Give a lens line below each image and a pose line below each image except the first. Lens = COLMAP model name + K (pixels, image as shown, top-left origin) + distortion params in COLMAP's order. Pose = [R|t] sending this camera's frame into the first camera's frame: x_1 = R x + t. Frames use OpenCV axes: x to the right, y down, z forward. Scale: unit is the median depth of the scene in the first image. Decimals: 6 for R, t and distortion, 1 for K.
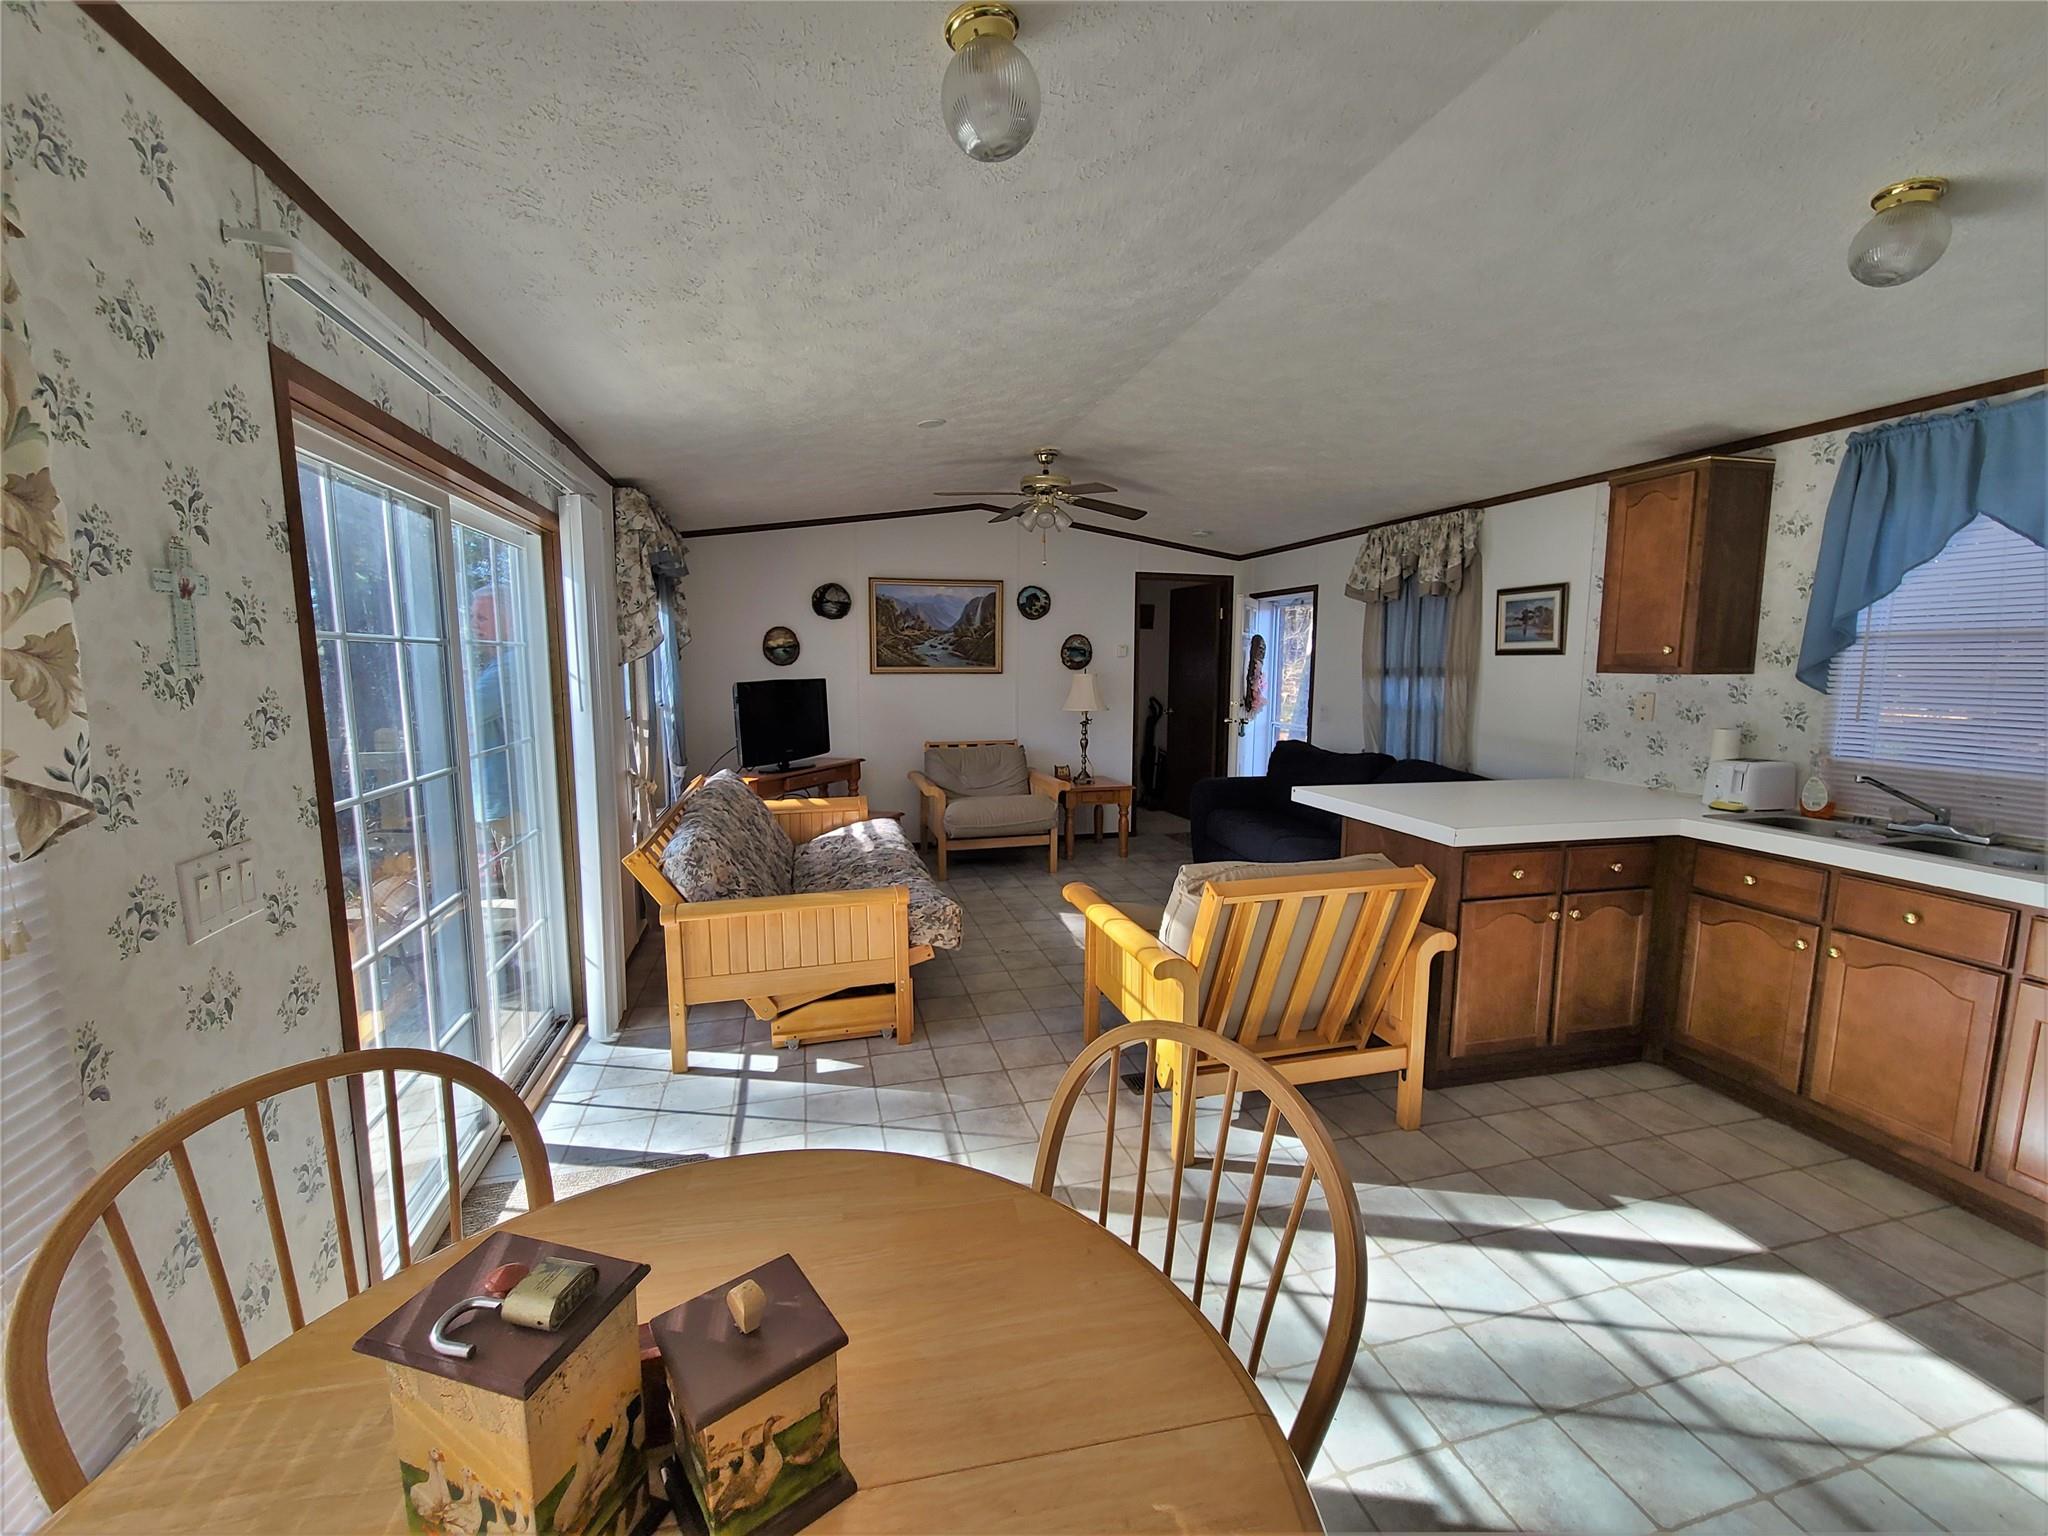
lens RADIAL K [[839.1, 0, 1024.0], [0, 839.1, 768.0], [0, 0, 1]] dist [0.002896, -0.000575]
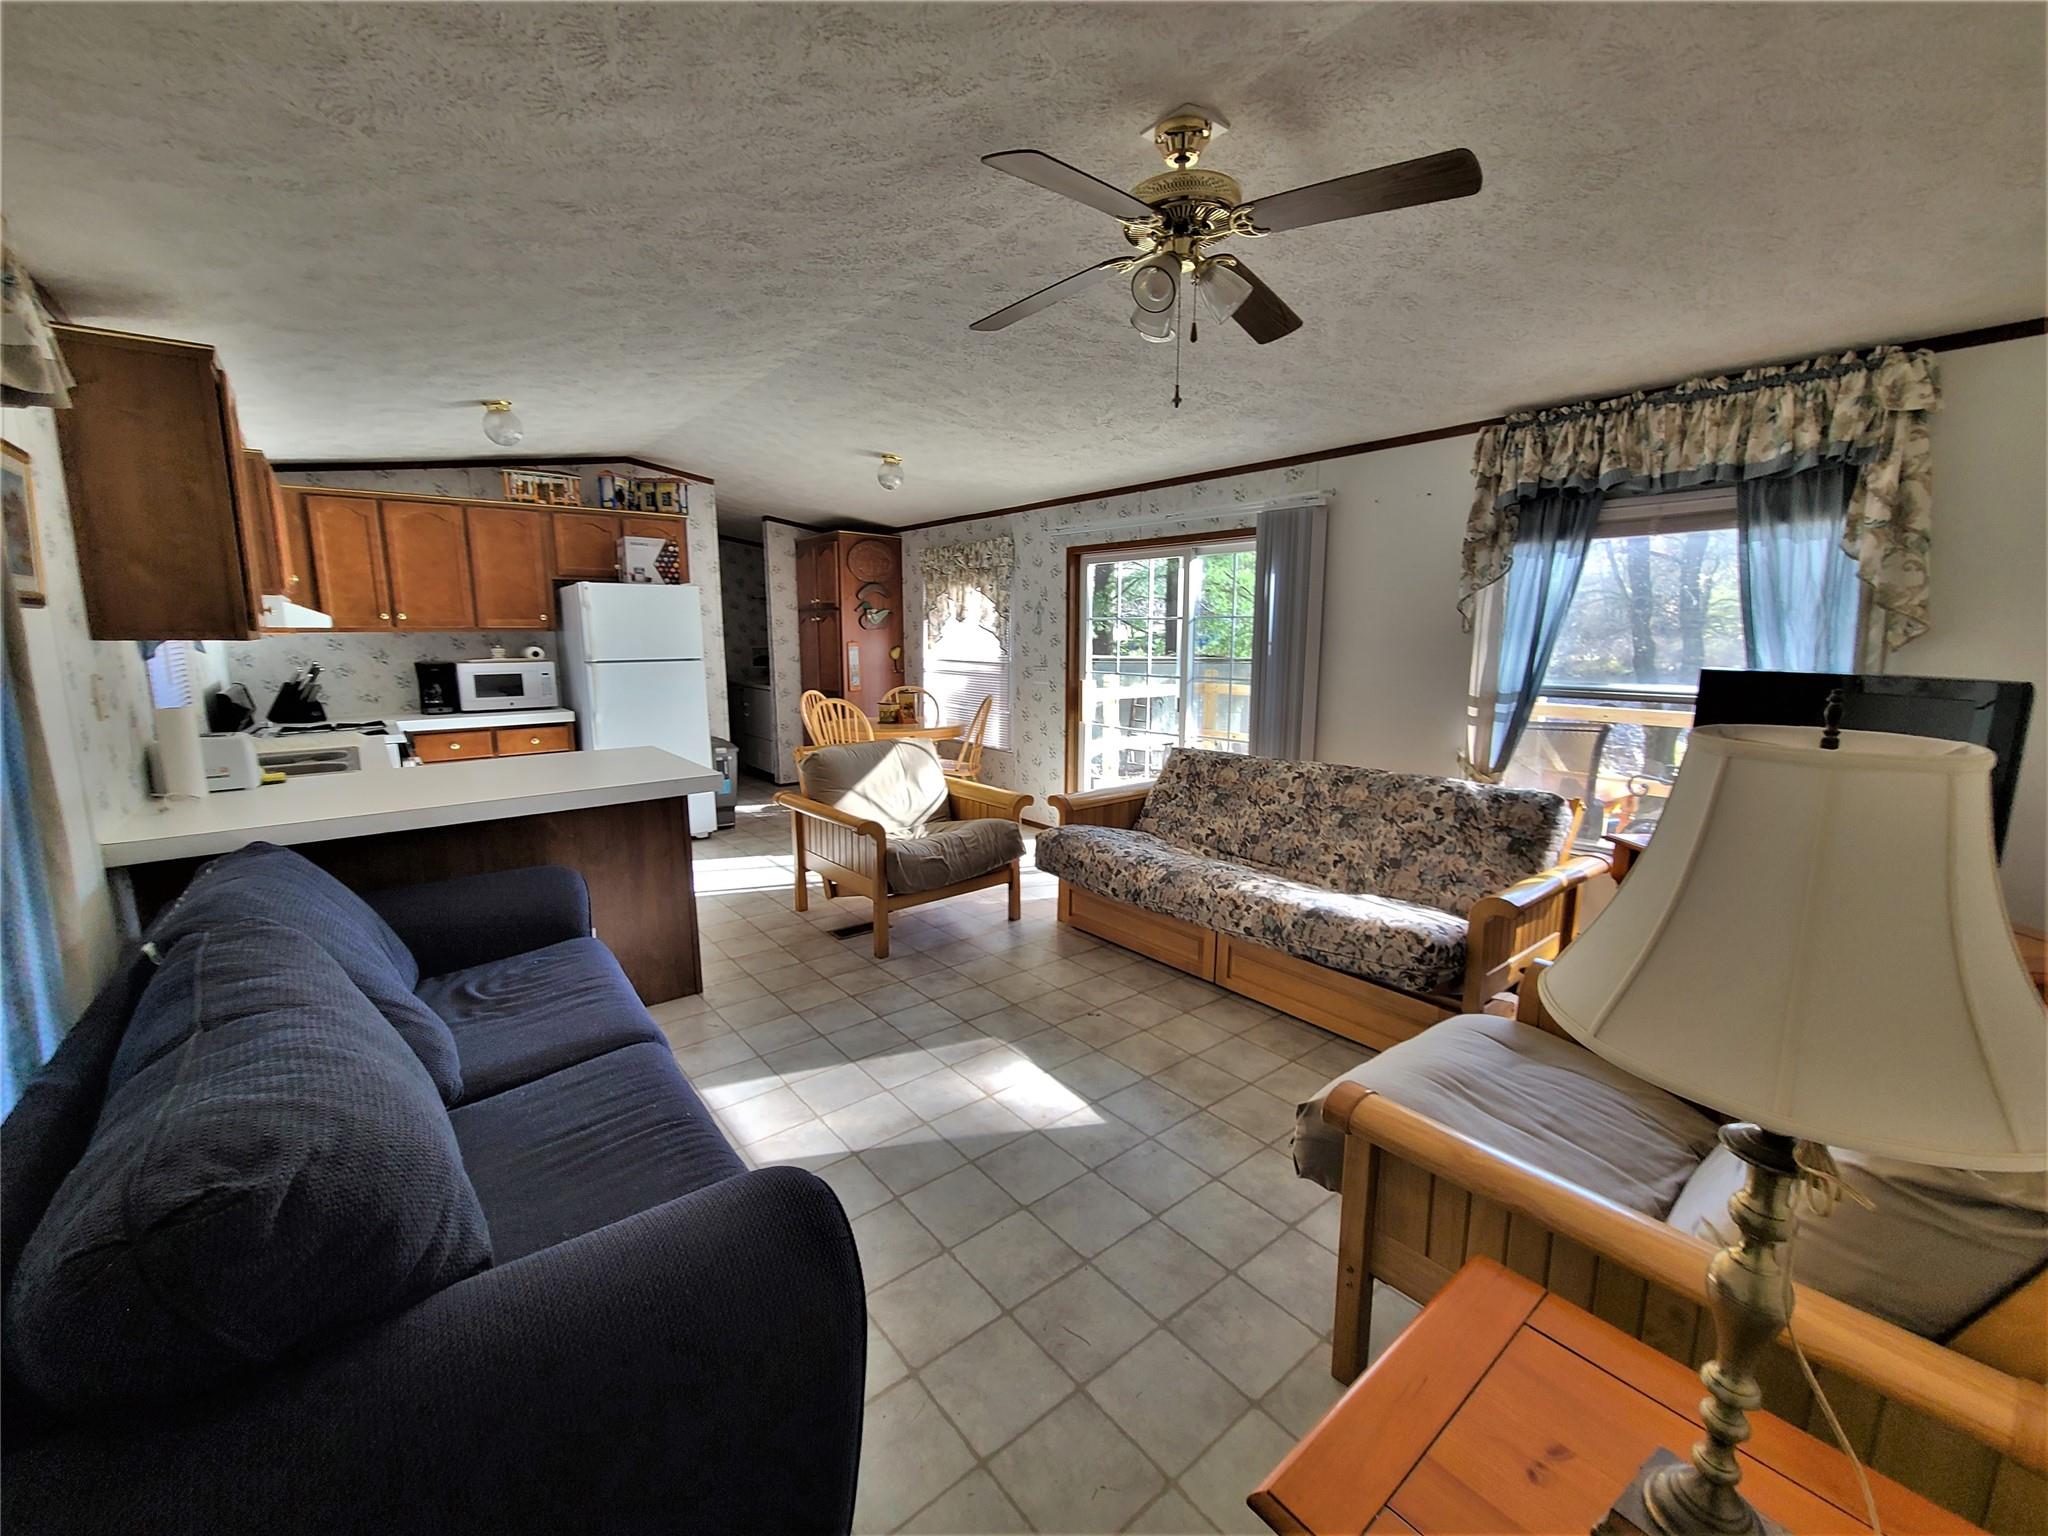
lens RADIAL K [[839.1, 0, 1024.0], [0, 839.1, 768.0], [0, 0, 1]] dist [0.002896, -0.000575]
pose [[-0.912966, 0.060134, -0.403581, 0.262727], [-0.057748, 0.960083, 0.273689, -0.157109], [0.403929, 0.273174, -0.873051, 1.277598]]
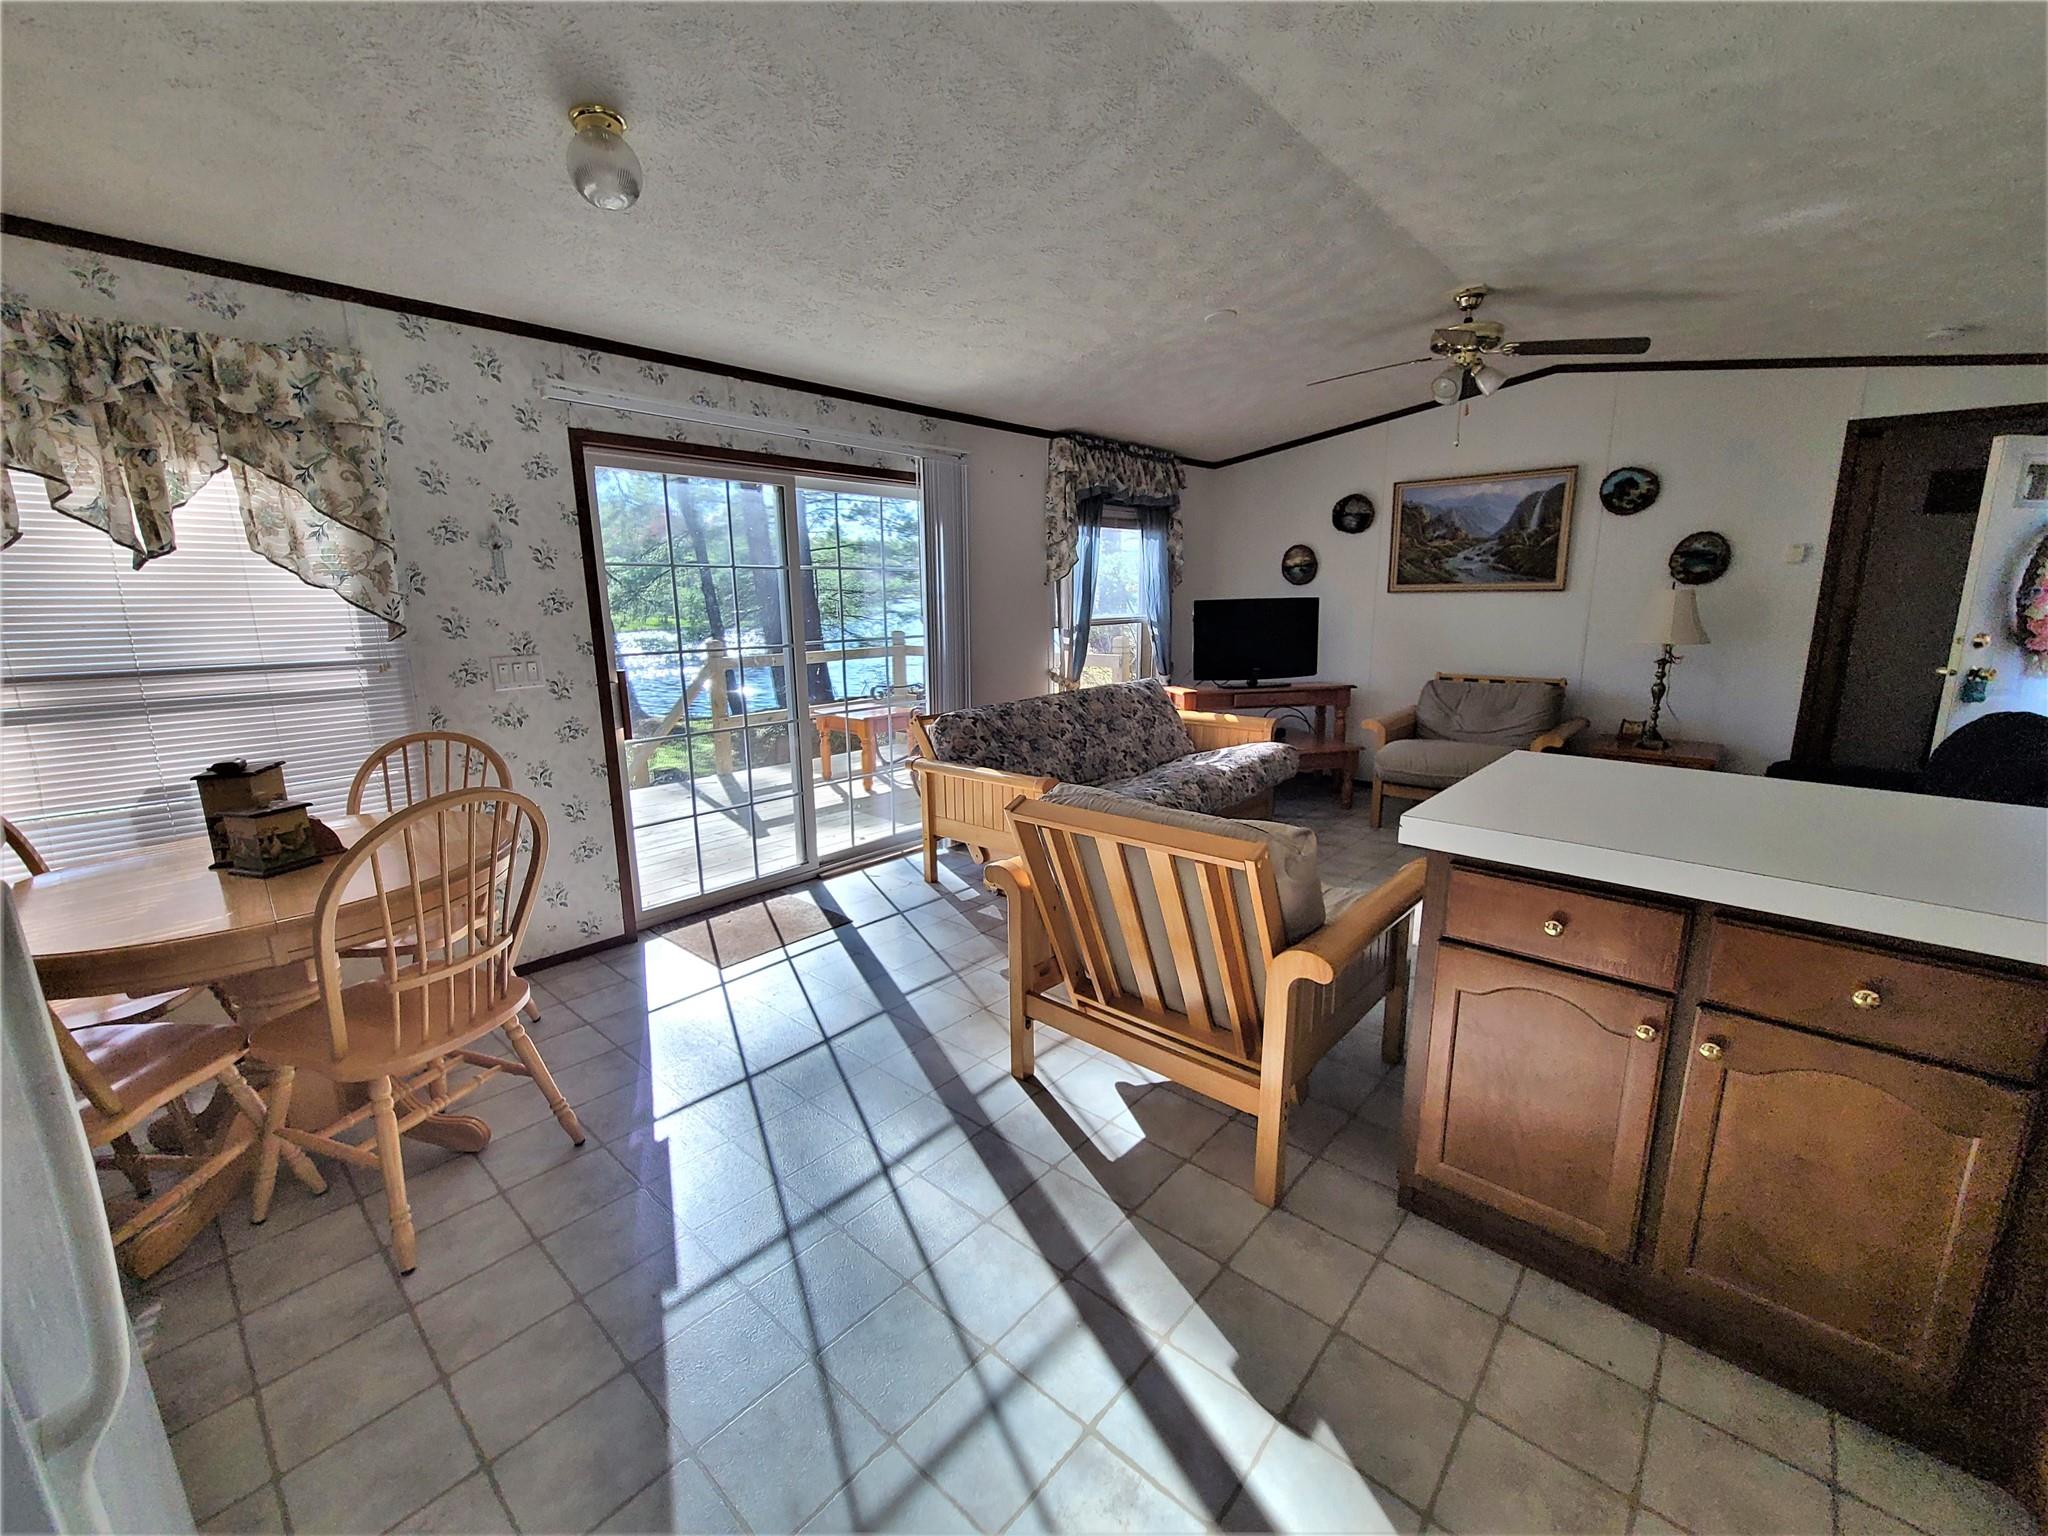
lens RADIAL K [[839.1, 0, 1024.0], [0, 839.1, 768.0], [0, 0, 1]] dist [0.002896, -0.000575]
pose [[0.544910, 0.162854, -0.822527, 0.452970], [-0.095538, 0.986628, 0.132052, -0.010050], [0.833034, 0.006626, 0.553183, 0.214068]]
